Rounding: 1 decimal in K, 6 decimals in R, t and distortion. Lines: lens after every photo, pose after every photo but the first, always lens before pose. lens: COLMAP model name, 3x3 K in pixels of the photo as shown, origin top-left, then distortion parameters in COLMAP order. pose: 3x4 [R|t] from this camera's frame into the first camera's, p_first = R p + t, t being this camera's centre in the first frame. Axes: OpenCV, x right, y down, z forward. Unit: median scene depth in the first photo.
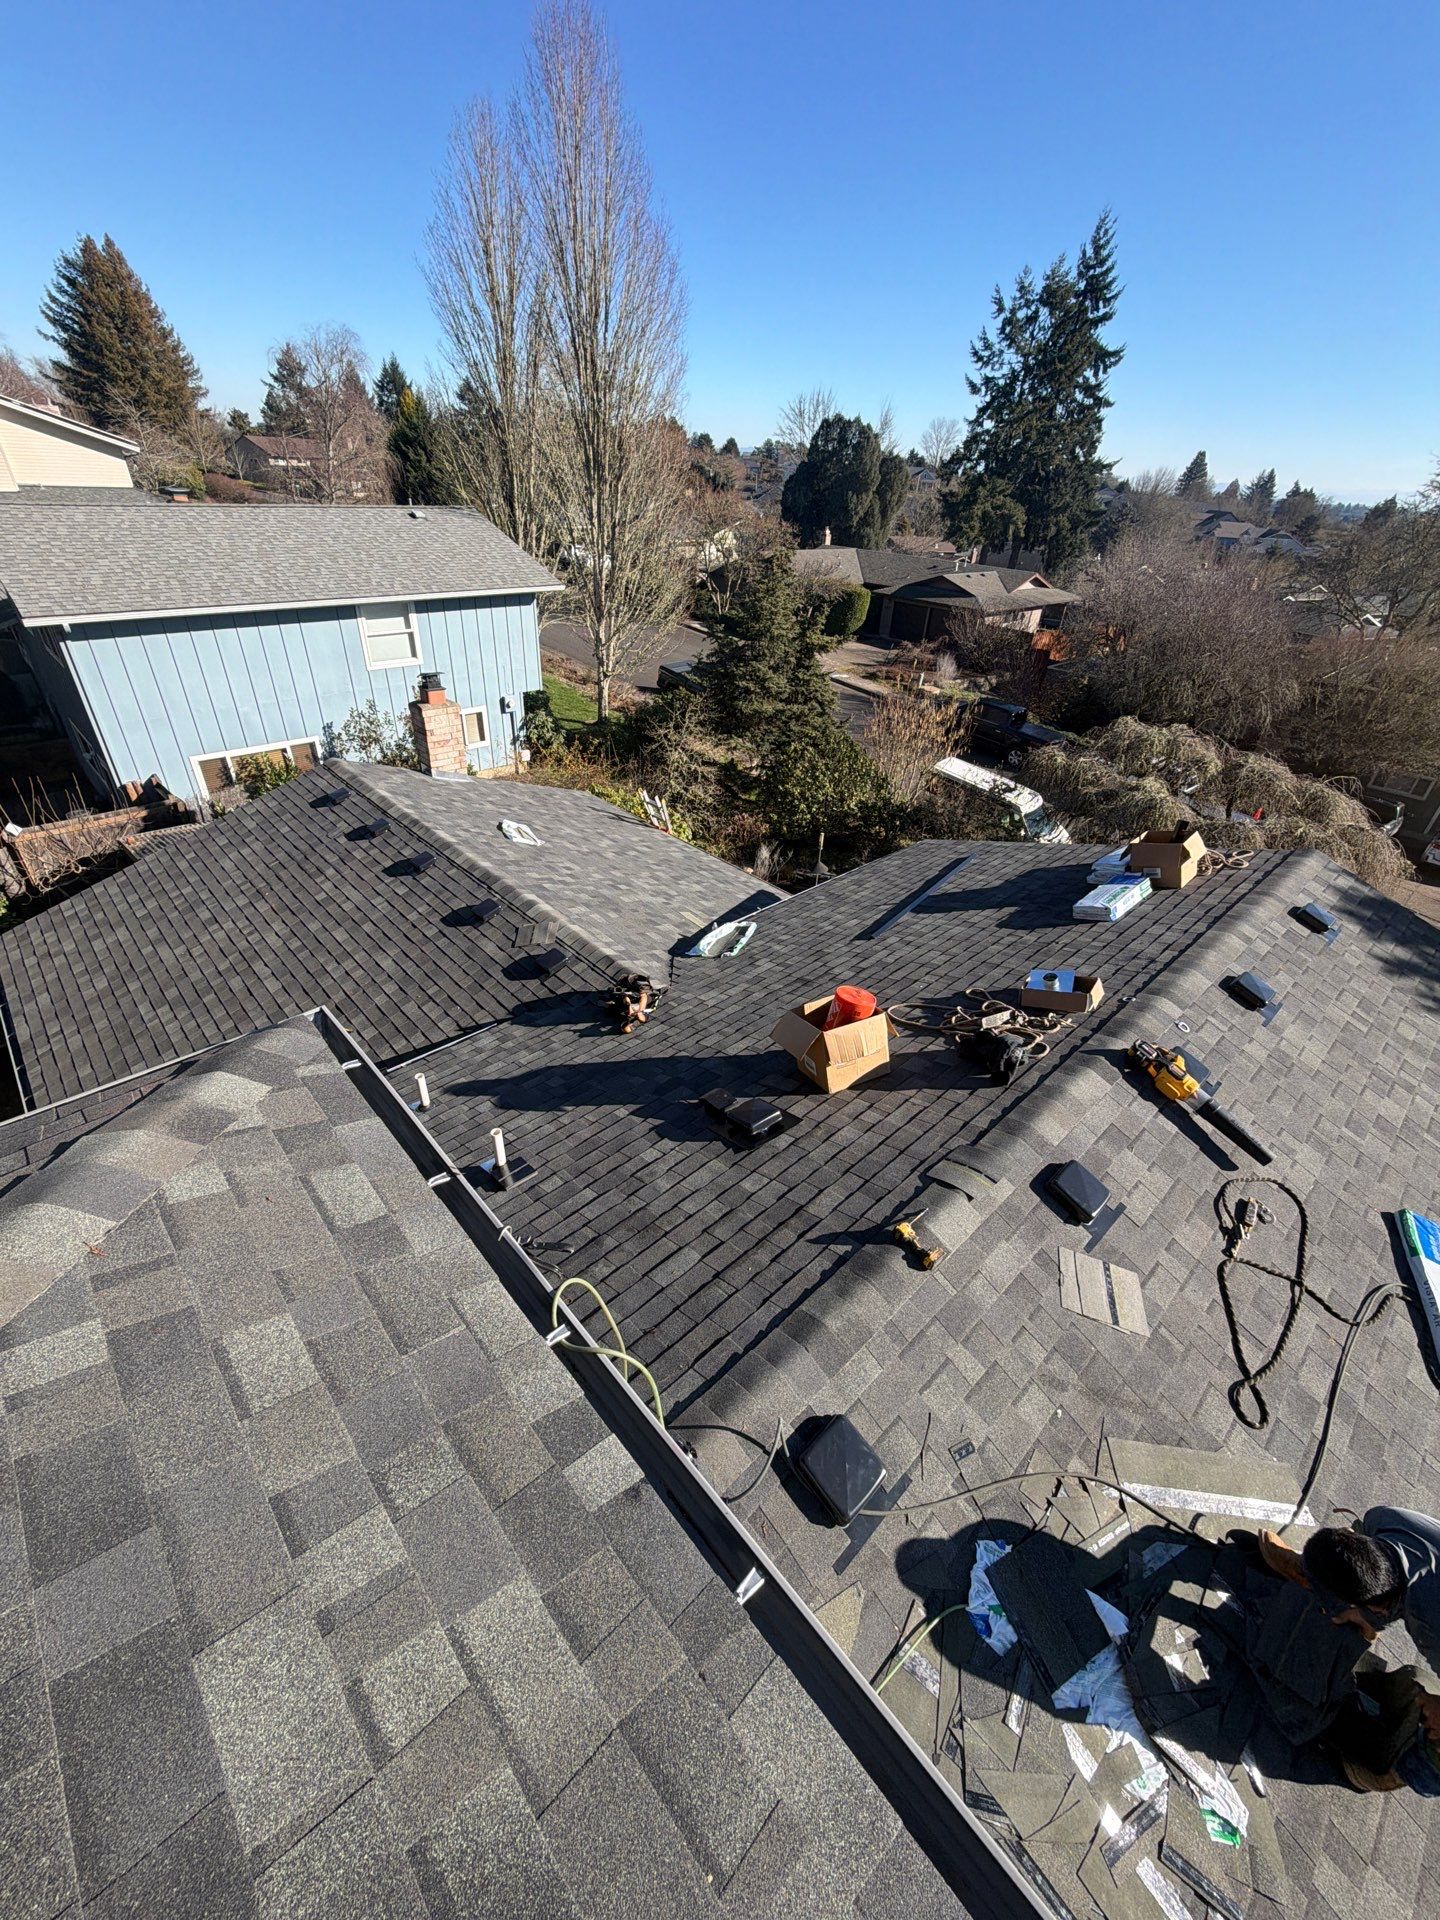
lens RADIAL K [[762.4, 0, 720.0], [0, 762.4, 960.0], [0, 0, 1]] dist [0.002900, -0.000780]
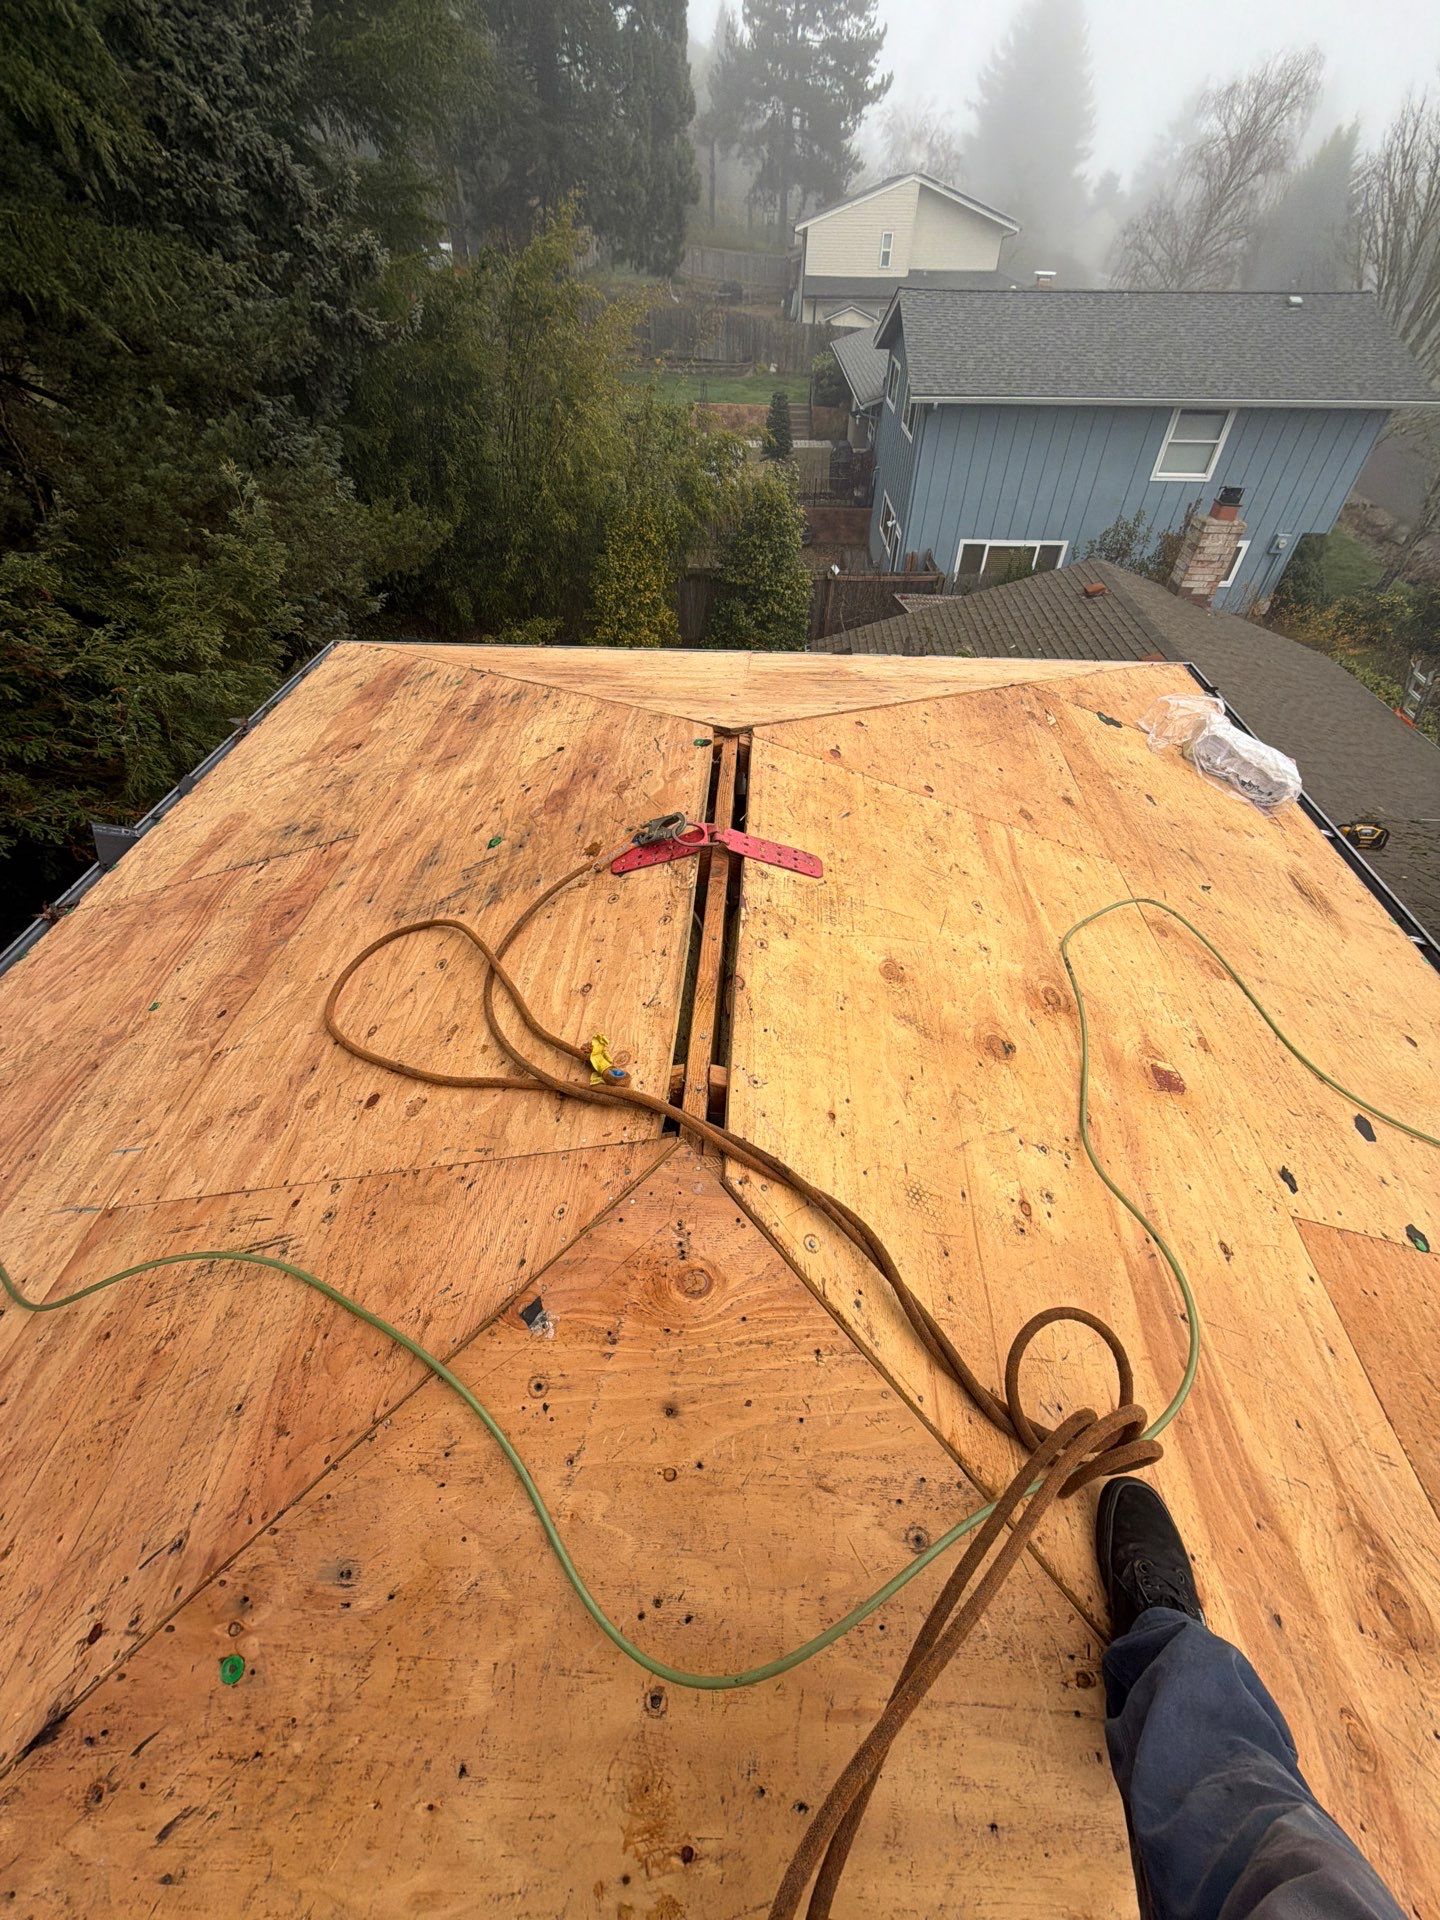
lens RADIAL K [[762.4, 0, 720.0], [0, 762.4, 960.0], [0, 0, 1]] dist [0.002900, -0.000780]
pose [[0.686452, 0.478935, -0.547179, -0.004731], [-0.372713, 0.877847, 0.300783, 0.077965], [0.624394, -0.002532, 0.781105, -0.127089]]
